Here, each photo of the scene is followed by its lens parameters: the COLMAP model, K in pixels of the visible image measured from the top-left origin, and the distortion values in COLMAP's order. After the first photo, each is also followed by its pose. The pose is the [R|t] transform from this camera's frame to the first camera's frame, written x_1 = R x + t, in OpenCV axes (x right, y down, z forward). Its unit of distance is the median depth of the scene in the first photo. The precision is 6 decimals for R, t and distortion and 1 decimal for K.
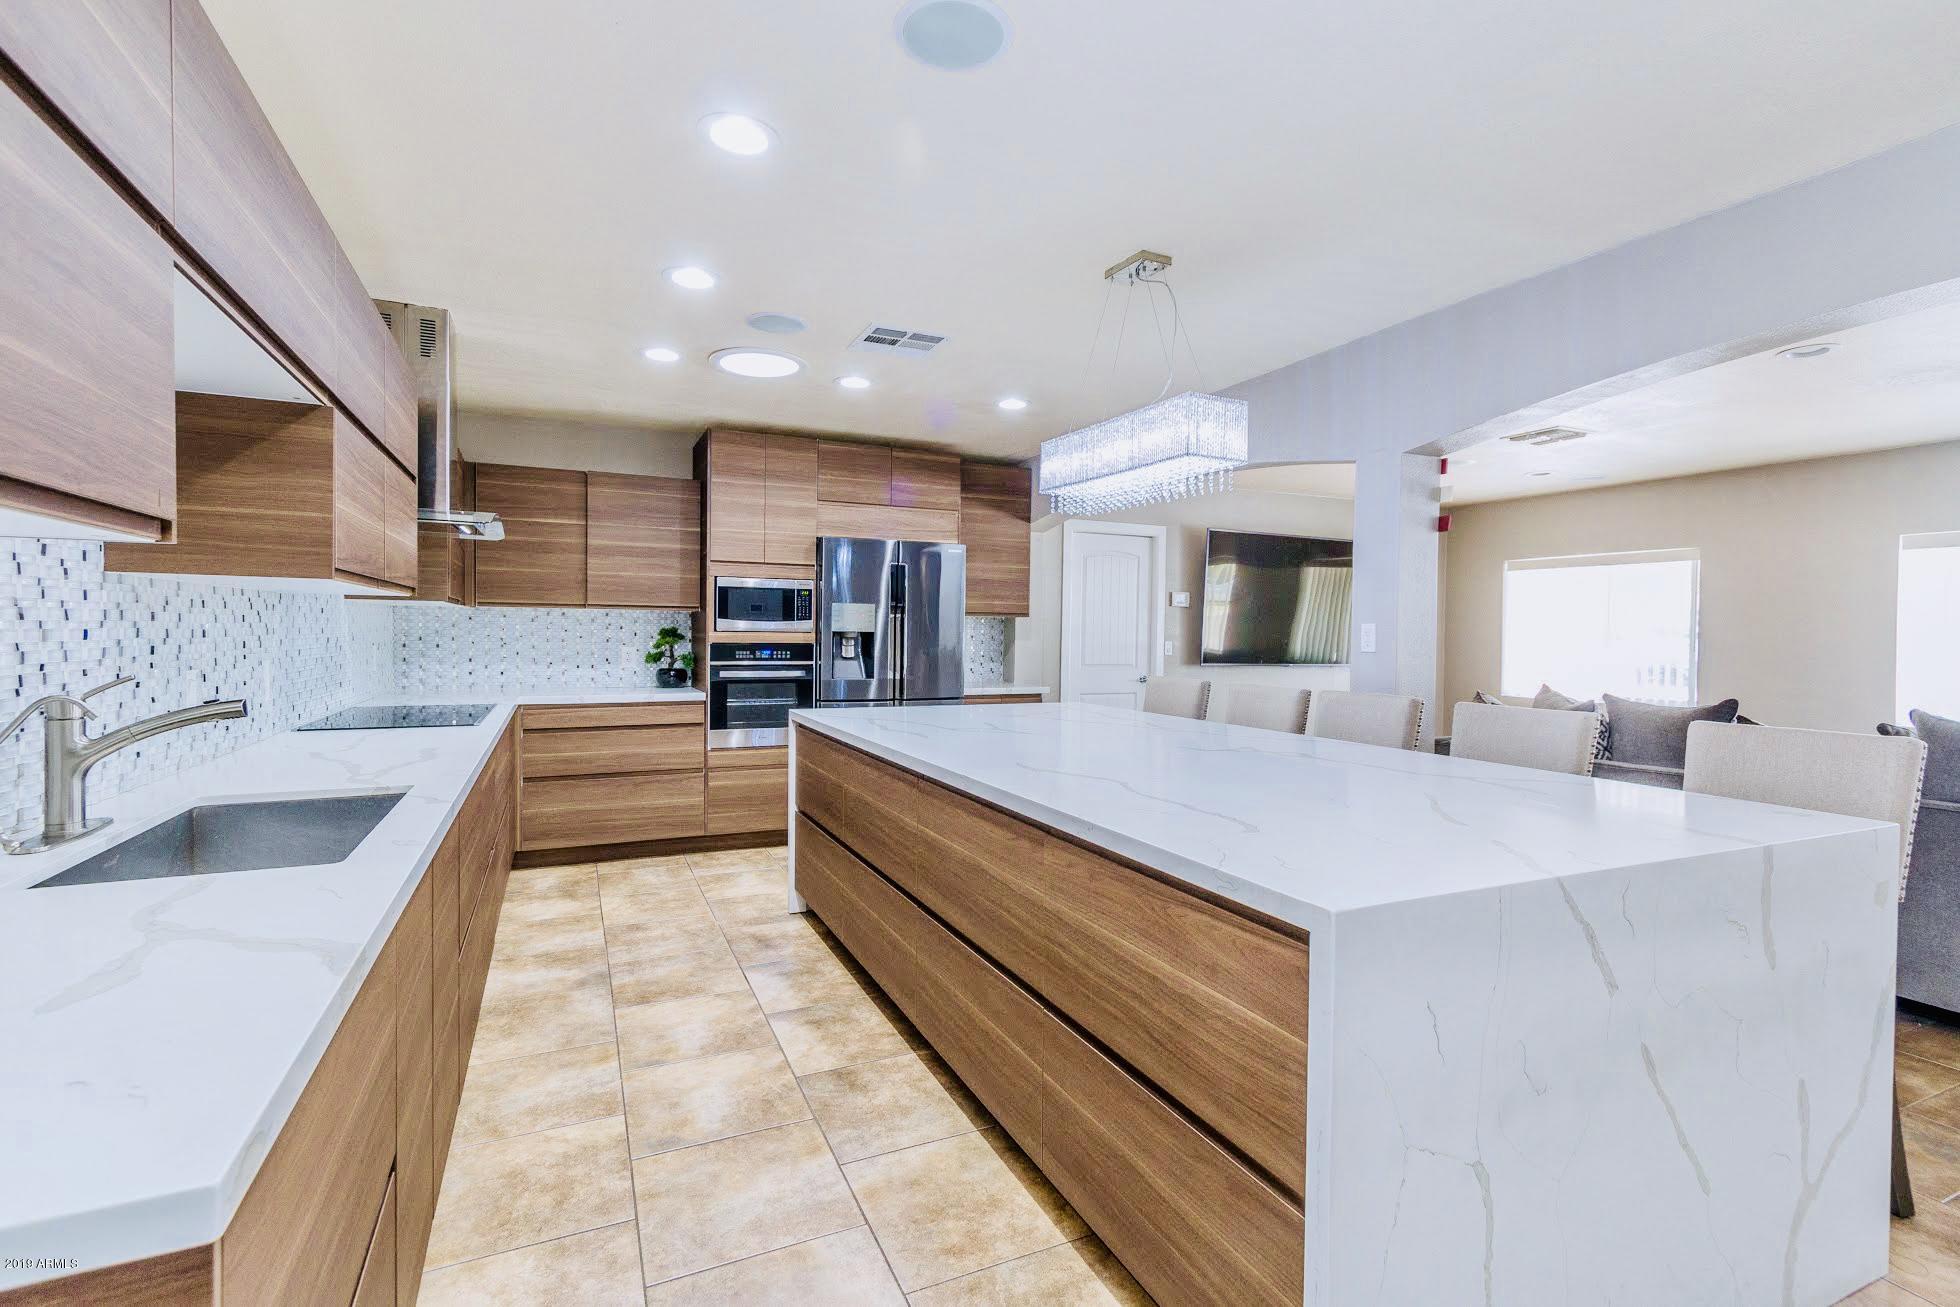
lens RADIAL K [[914.1, 0, 967.0], [0, 914.1, 640.8], [0, 0, 1]] dist [0.013558, -0.001640]
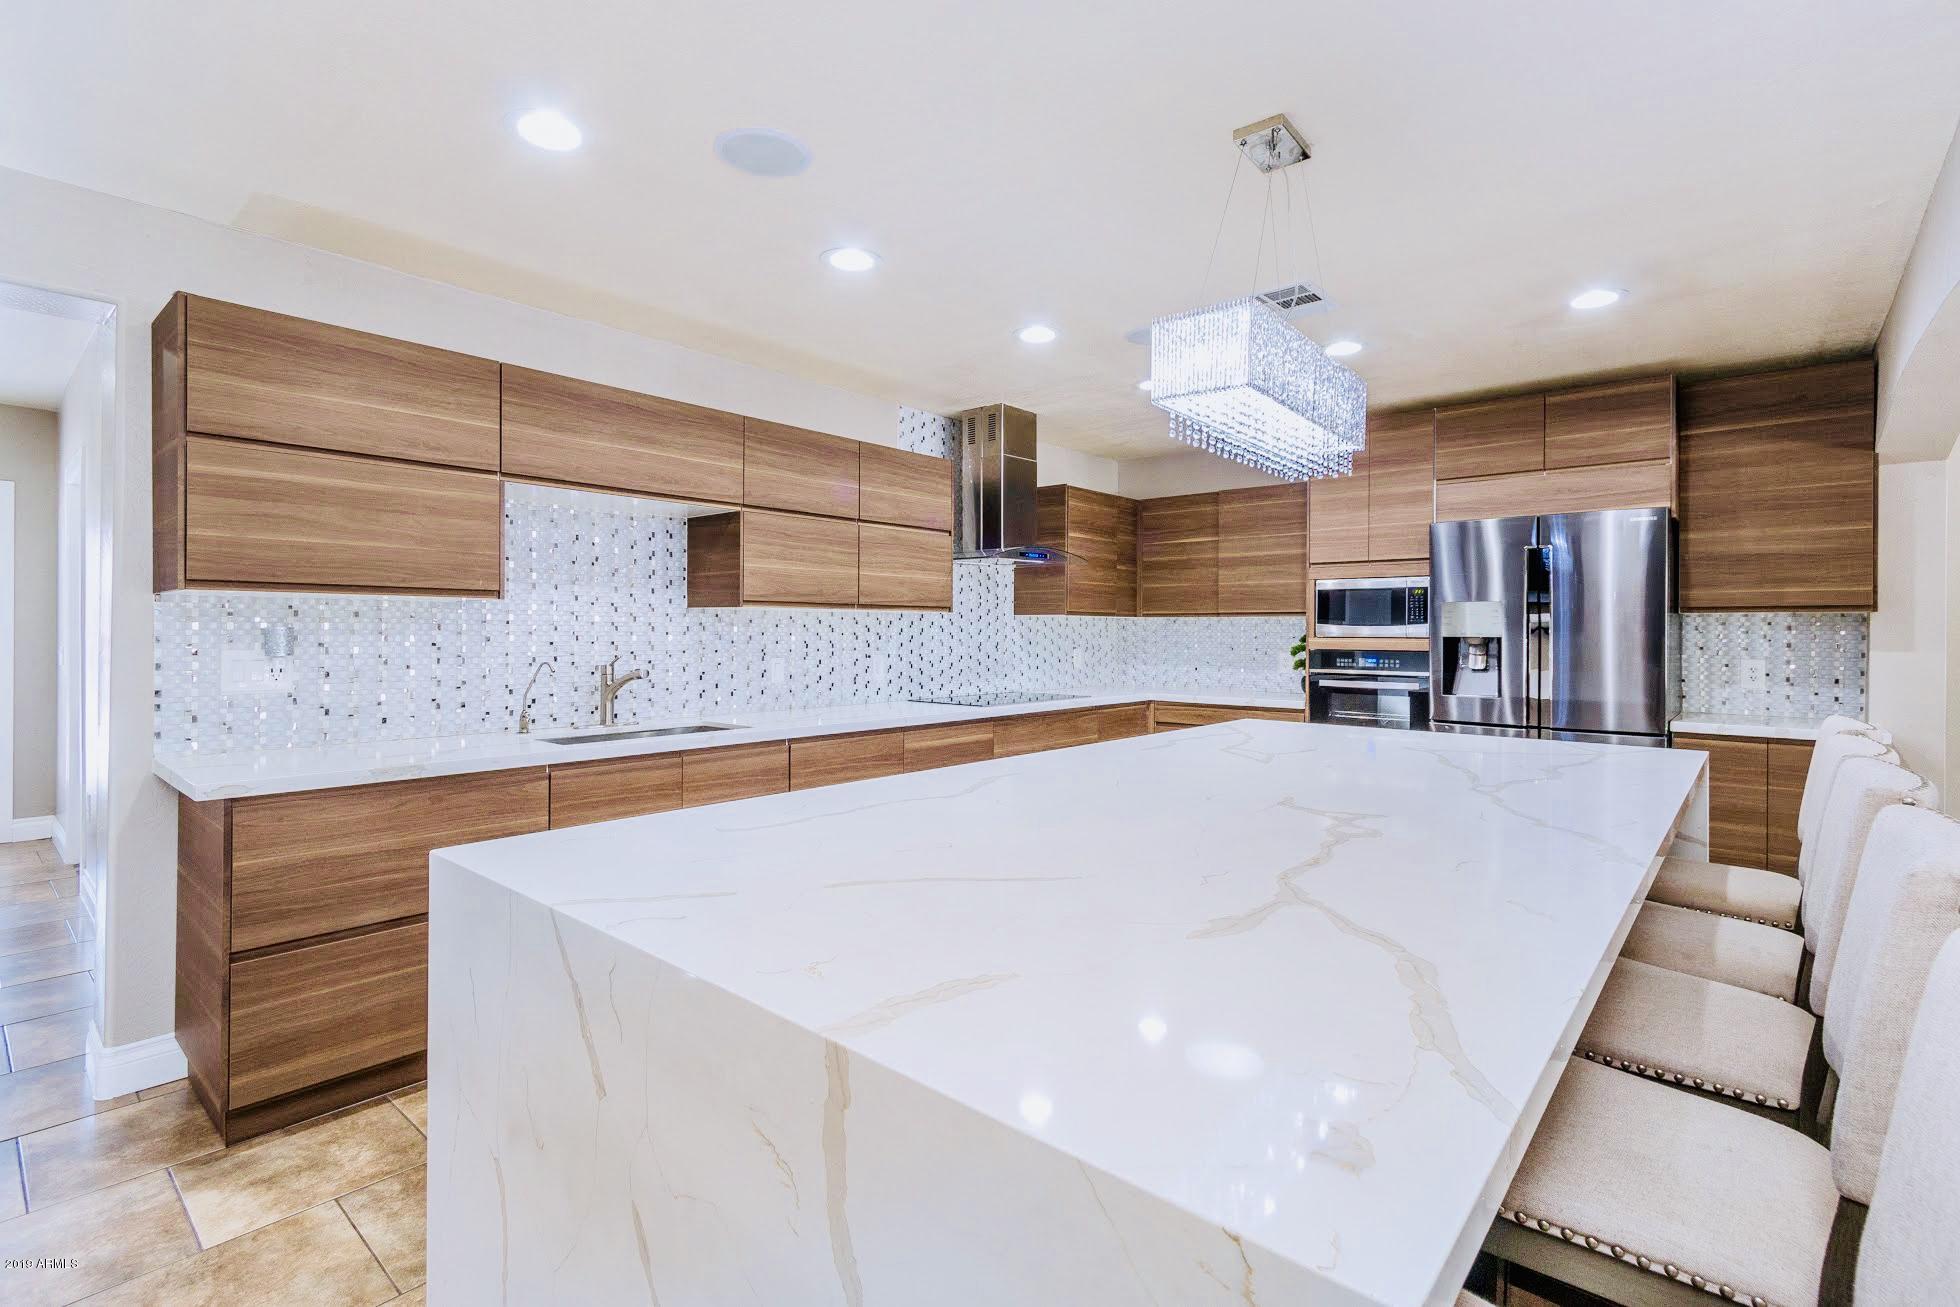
lens RADIAL K [[914.1, 0, 982.8], [0, 914.1, 633.4], [0, 0, 1]] dist [0.013558, -0.001640]
pose [[0.415767, -0.009012, -0.909426, 0.462822], [-0.008788, 0.999864, -0.013926, 0.002079], [0.909429, 0.013782, 0.415632, 0.297075]]
